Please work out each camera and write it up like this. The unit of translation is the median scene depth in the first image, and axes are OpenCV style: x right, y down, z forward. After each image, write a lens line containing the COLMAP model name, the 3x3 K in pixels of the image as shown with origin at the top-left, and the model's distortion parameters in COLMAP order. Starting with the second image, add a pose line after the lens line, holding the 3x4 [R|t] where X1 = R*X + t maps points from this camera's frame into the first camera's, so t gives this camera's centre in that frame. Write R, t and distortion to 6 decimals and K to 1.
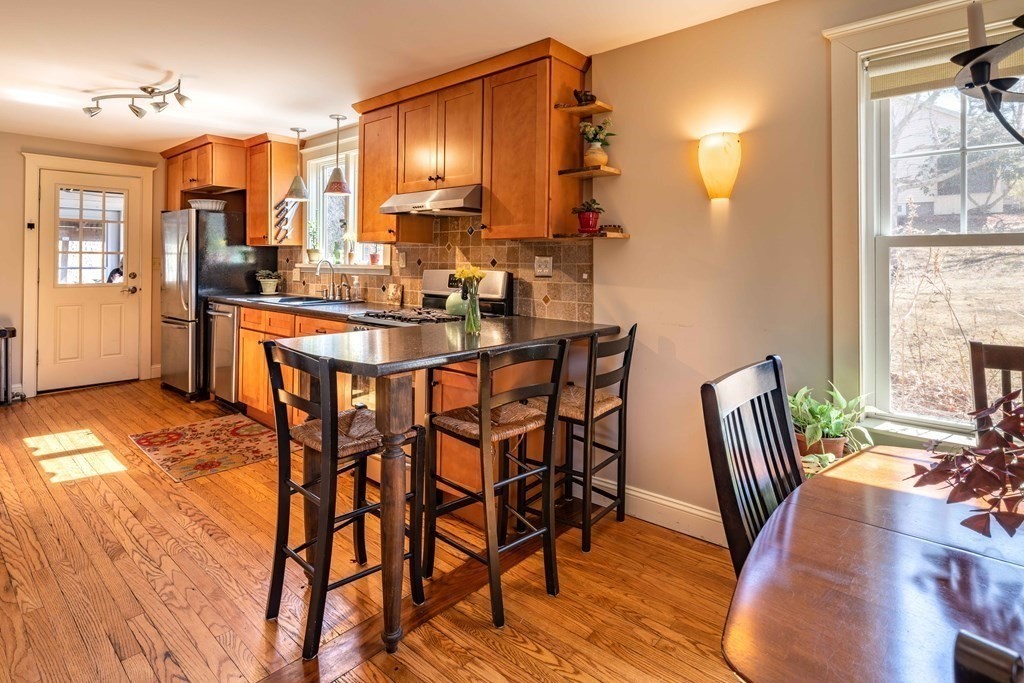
lens RADIAL K [[525.0, 0, 513.3], [0, 525.0, 261.2], [0, 0, 1]] dist [-0.000591, -0.000504]
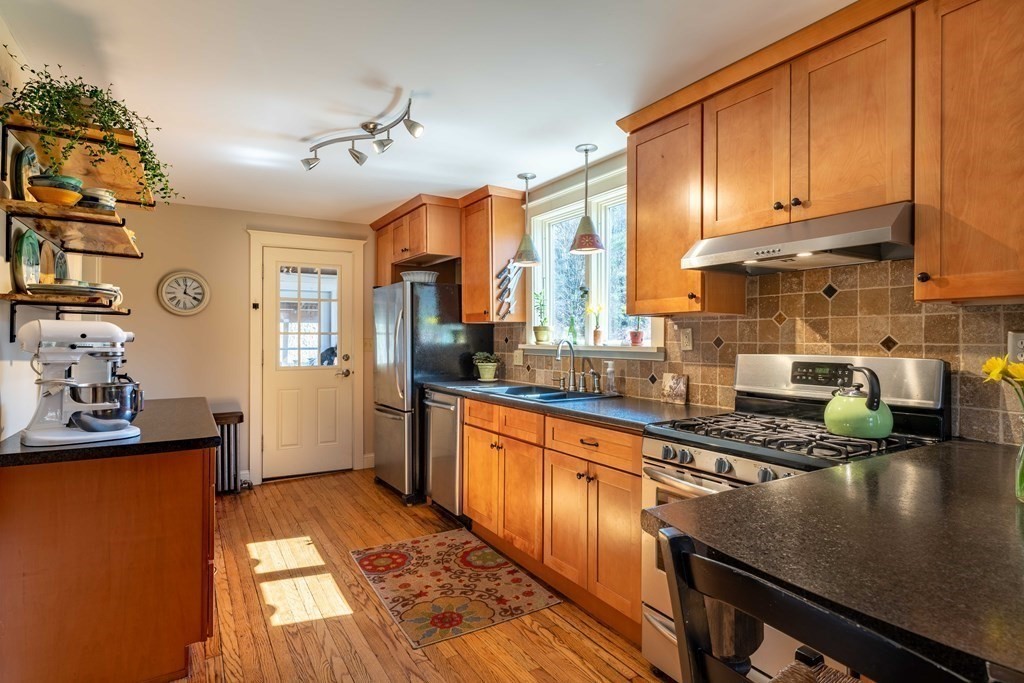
lens RADIAL K [[527.9, 0, 512.0], [0, 527.9, 341.5], [0, 0, 1]] dist [0.000588, 0.000199]
pose [[0.954209, -0.004834, -0.299101, -0.201322], [0.006116, 0.999976, 0.003352, -0.002912], [0.299077, -0.005028, 0.954216, 0.238482]]
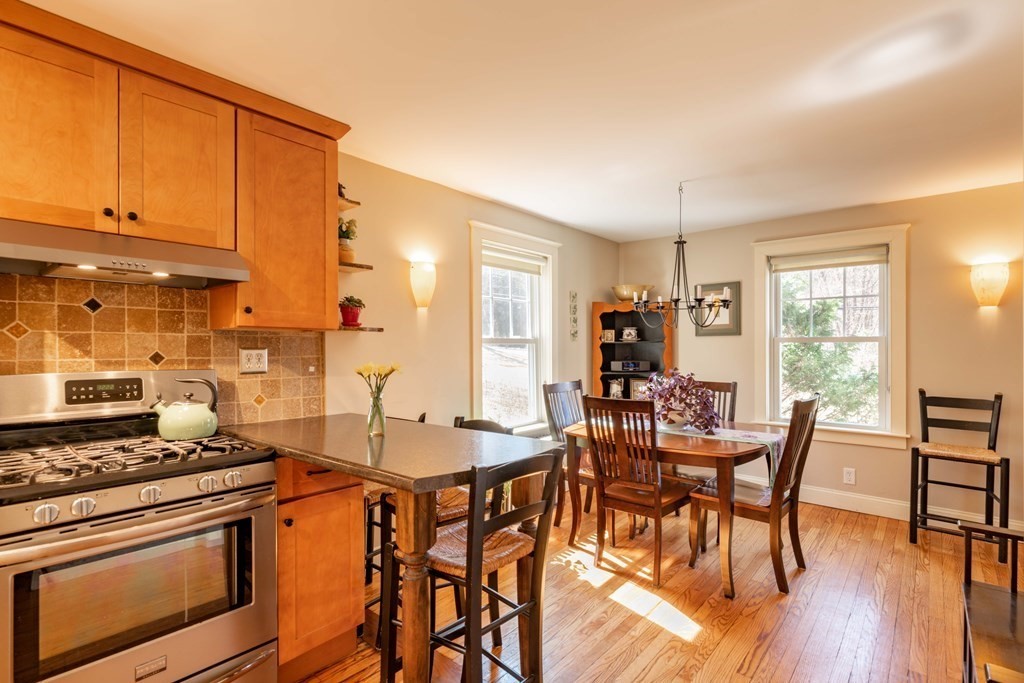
lens RADIAL K [[496.4, 0, 512.0], [0, 496.4, 341.5], [0, 0, 1]] dist [-0.000754, 0.000336]
pose [[-0.008698, 0.006212, 0.999943, -0.517149], [-0.000090, 0.999981, -0.006213, -0.011003], [-0.999962, -0.000144, -0.008697, 0.423115]]
